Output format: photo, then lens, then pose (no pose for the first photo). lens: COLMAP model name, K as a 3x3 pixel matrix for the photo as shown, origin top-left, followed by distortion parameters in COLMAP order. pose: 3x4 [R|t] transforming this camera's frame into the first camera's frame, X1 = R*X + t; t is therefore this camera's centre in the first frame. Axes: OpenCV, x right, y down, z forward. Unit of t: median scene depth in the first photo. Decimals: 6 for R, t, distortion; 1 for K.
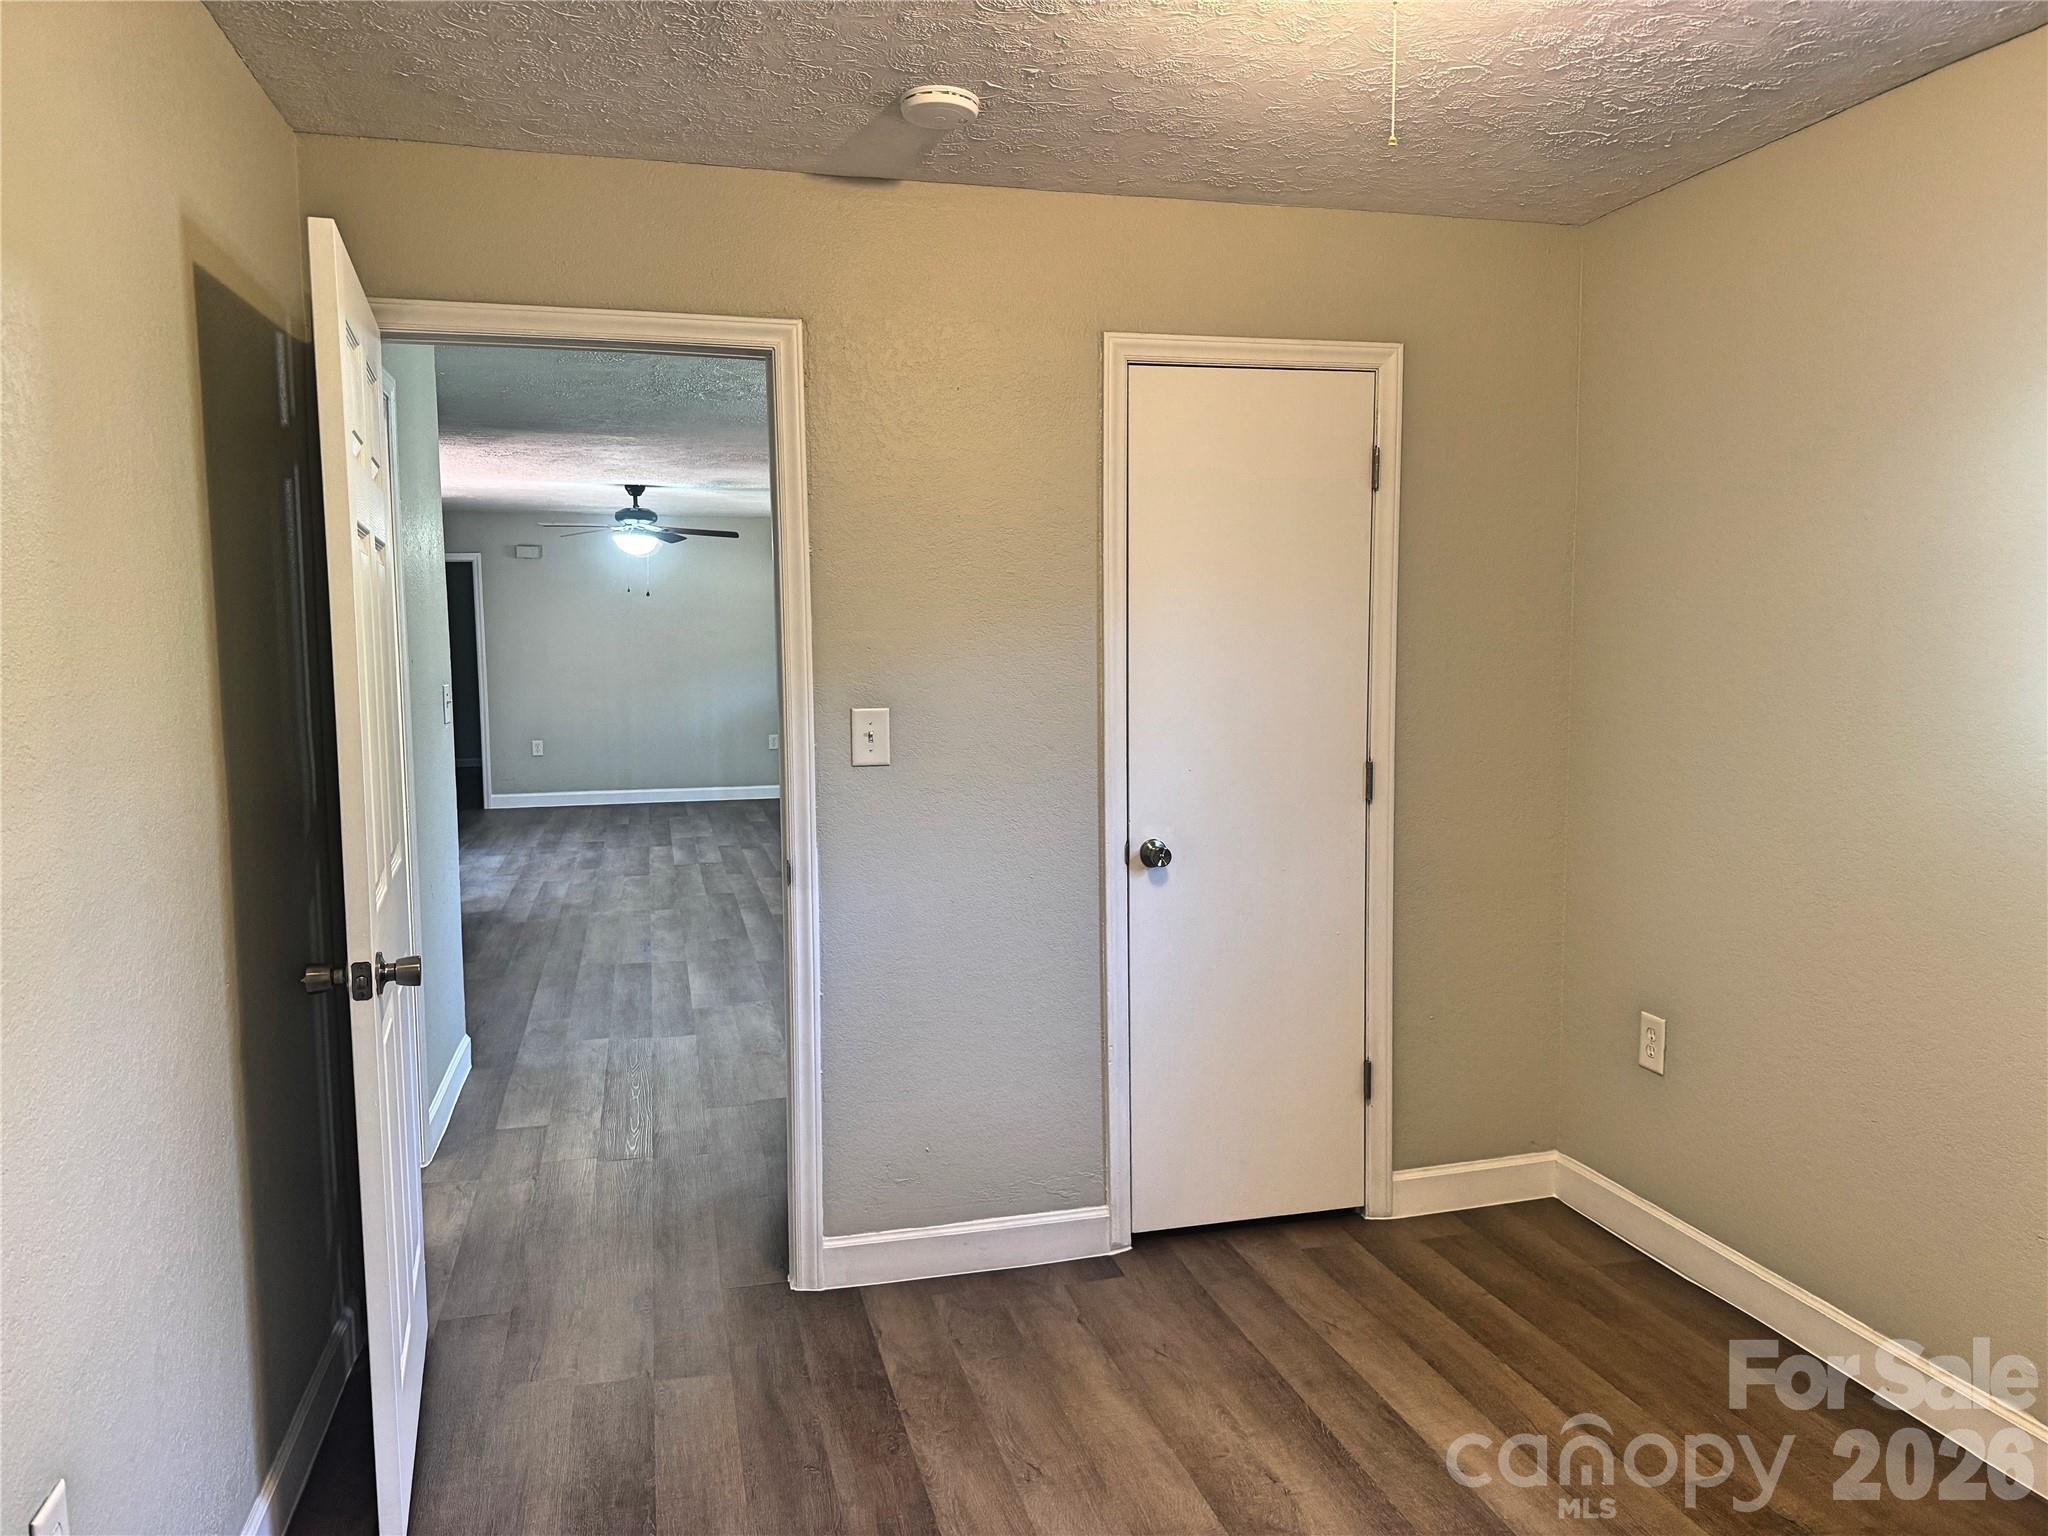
lens RADIAL K [[1434.1, 0, 1024.0], [0, 1434.1, 768.0], [0, 0, 1]] dist [0.183004, -0.277714]
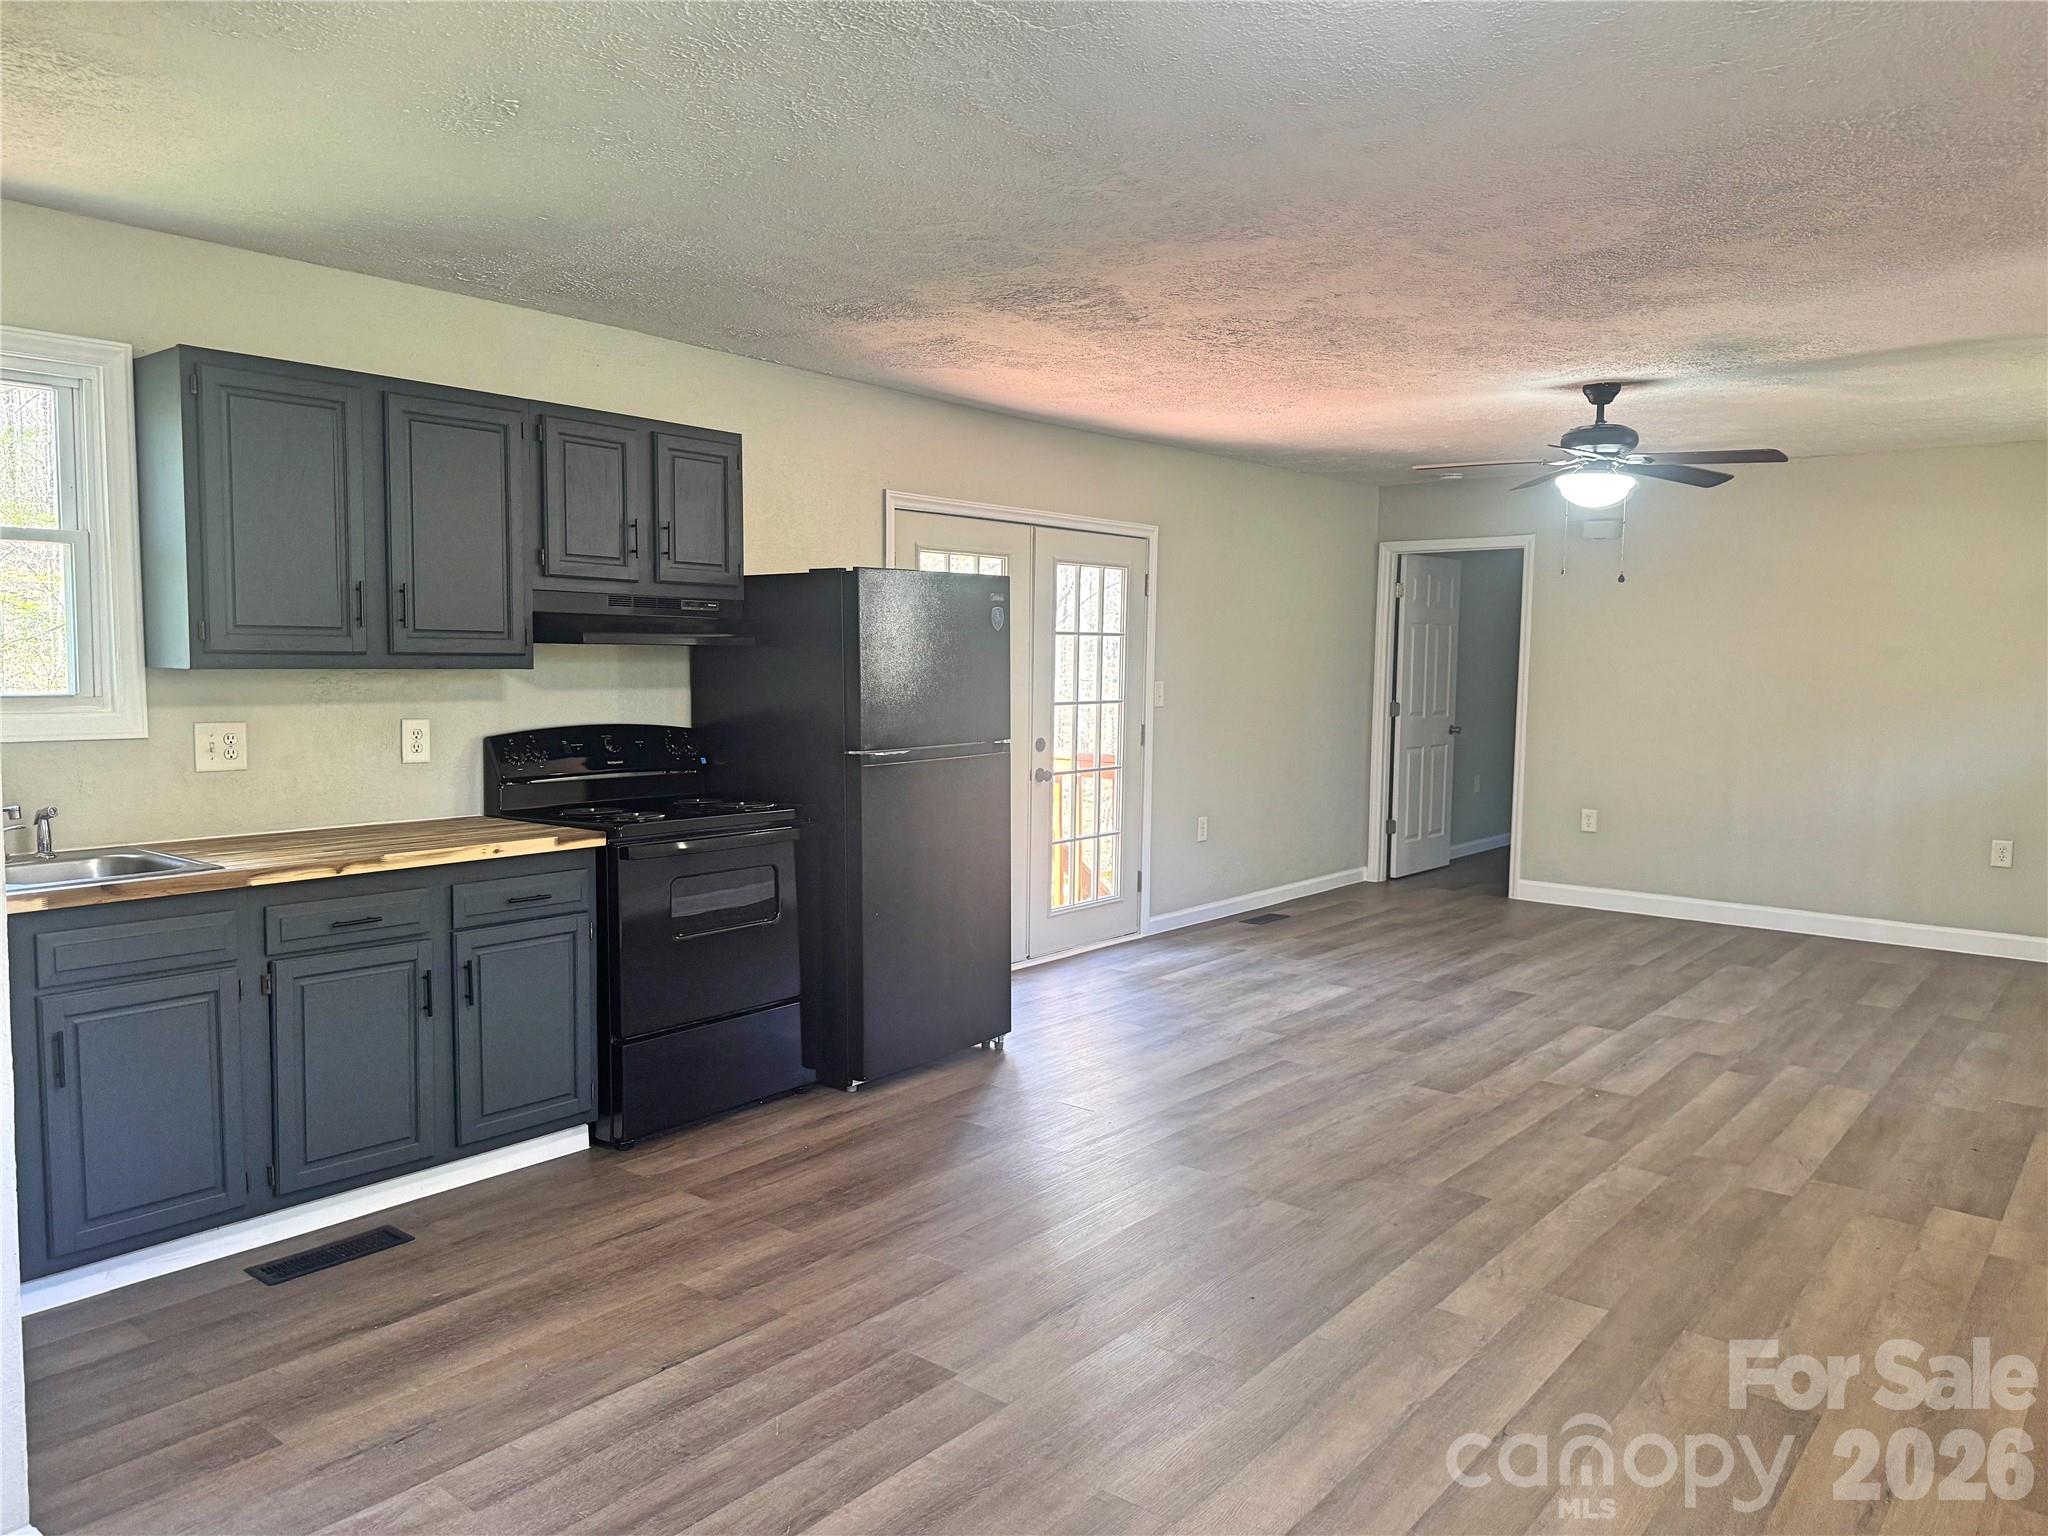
lens RADIAL K [[1444.7, 0, 1019.3], [0, 1444.7, 776.6], [0, 0, 1]] dist [0.122986, -0.209220]
pose [[0.591497, 0.085354, -0.801776, 0.065584], [-0.092471, 0.995001, 0.037705, -0.044190], [0.800987, 0.051839, 0.596433, 0.487456]]
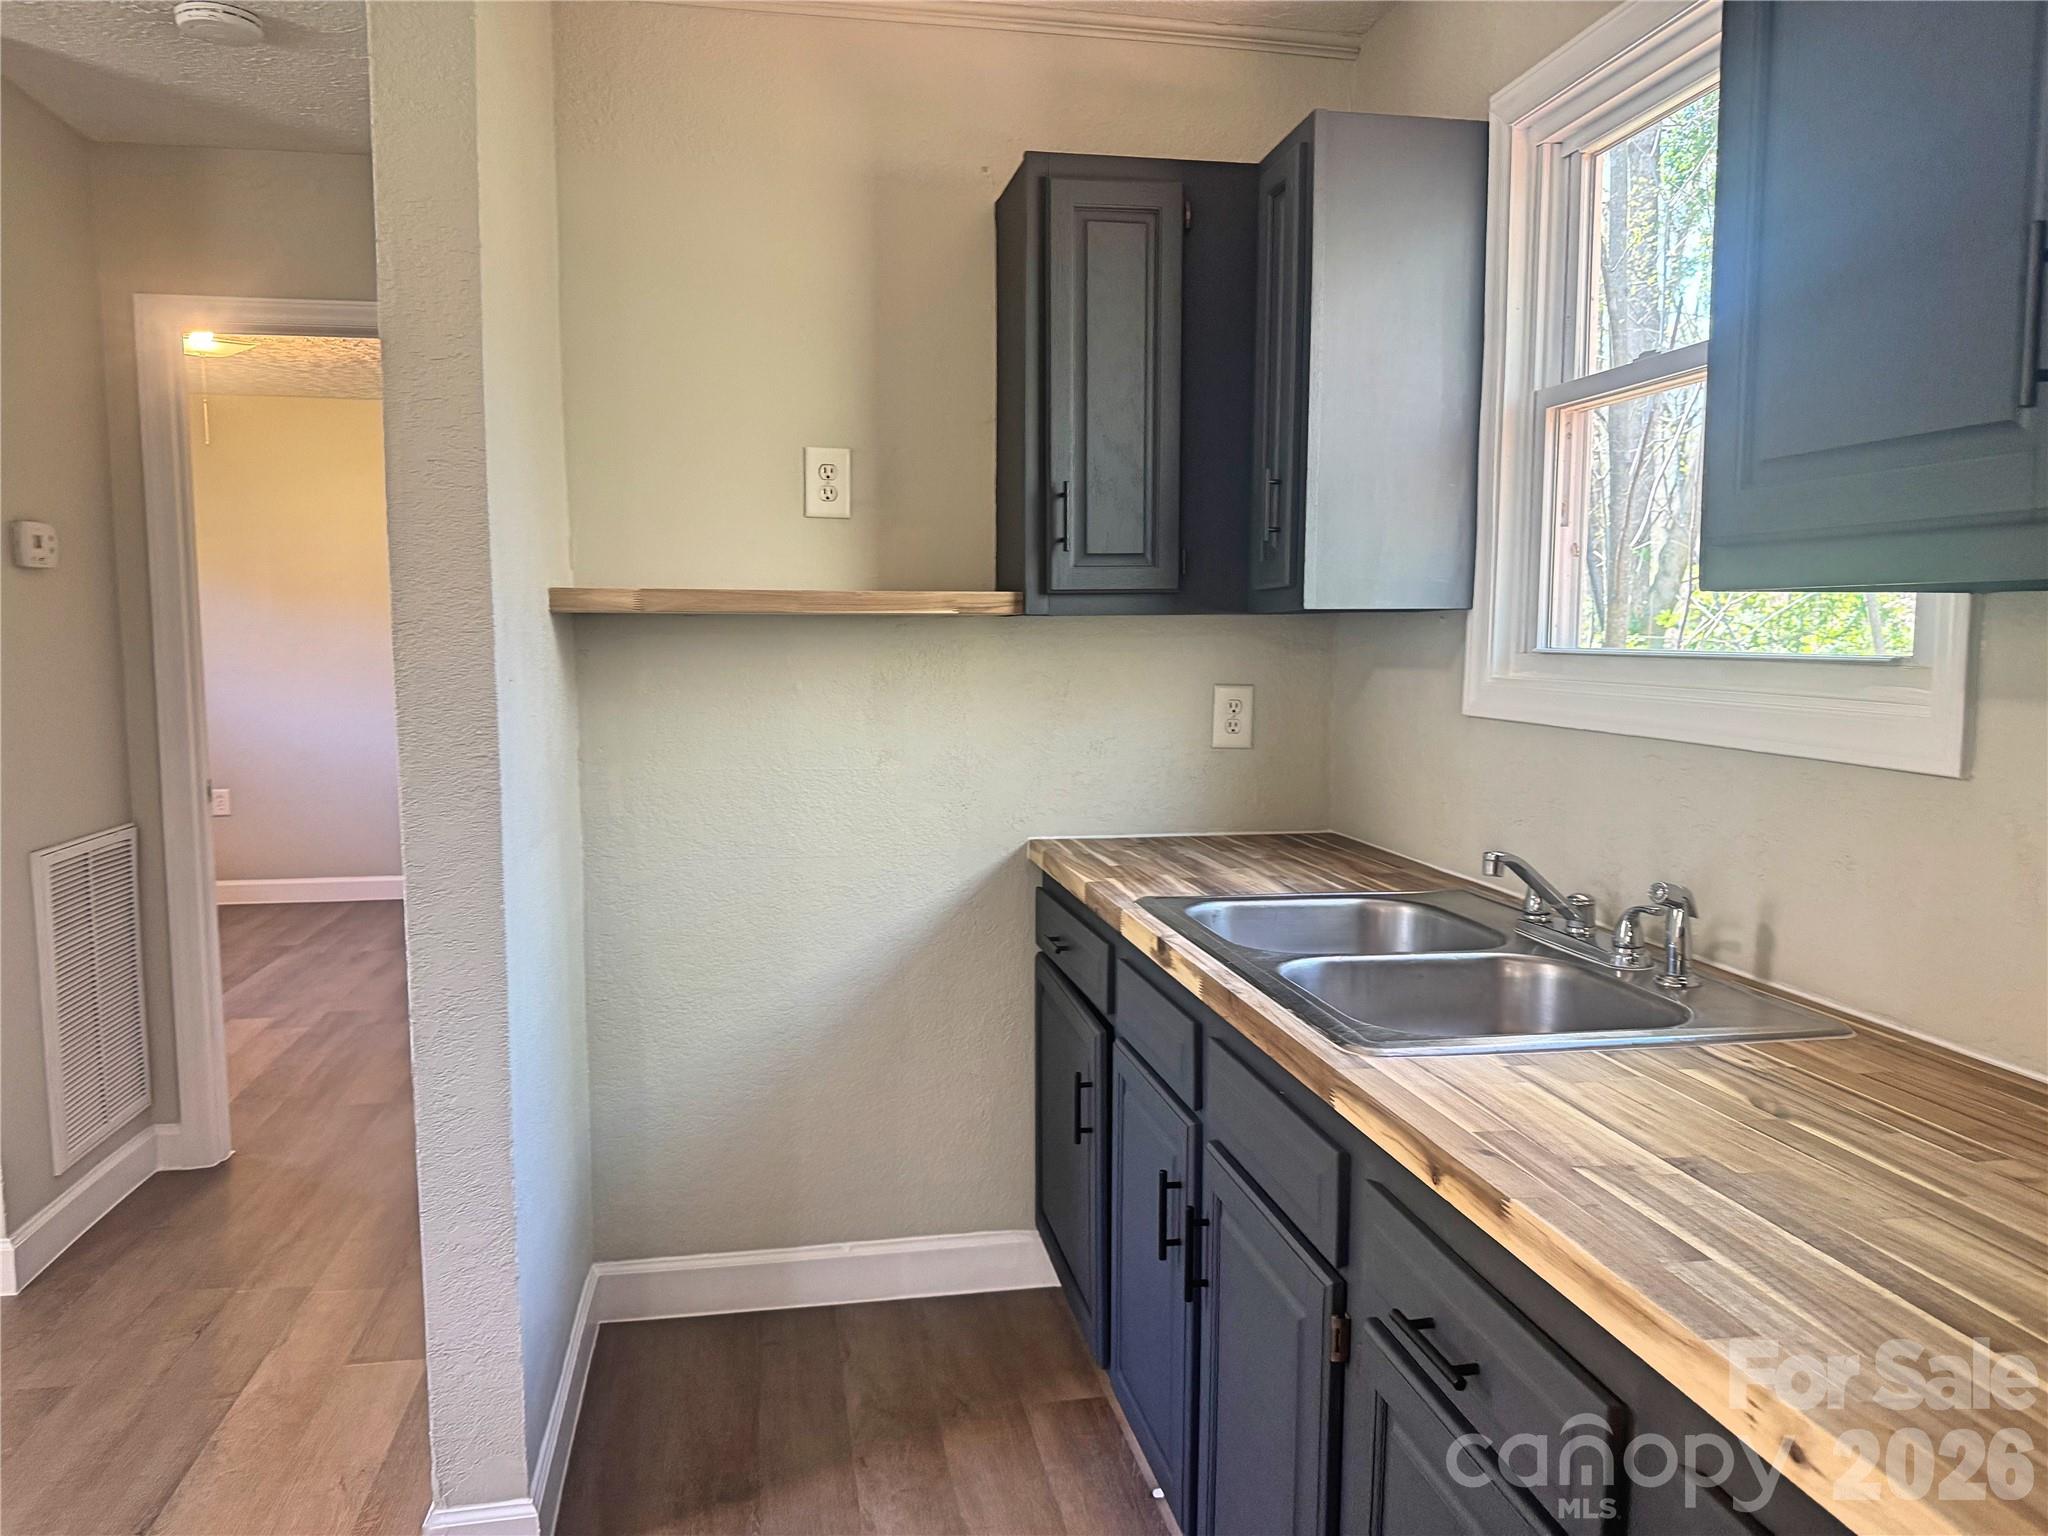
lens RADIAL K [[1439.8, 0, 1011.8], [0, 1439.8, 766.2], [0, 0, 1]] dist [0.108182, -0.140653]
pose [[-0.996393, -0.000458, 0.084854, -0.291253], [0.015308, 0.982608, 0.185058, -0.048593], [-0.083463, 0.185690, -0.979057, 0.683311]]
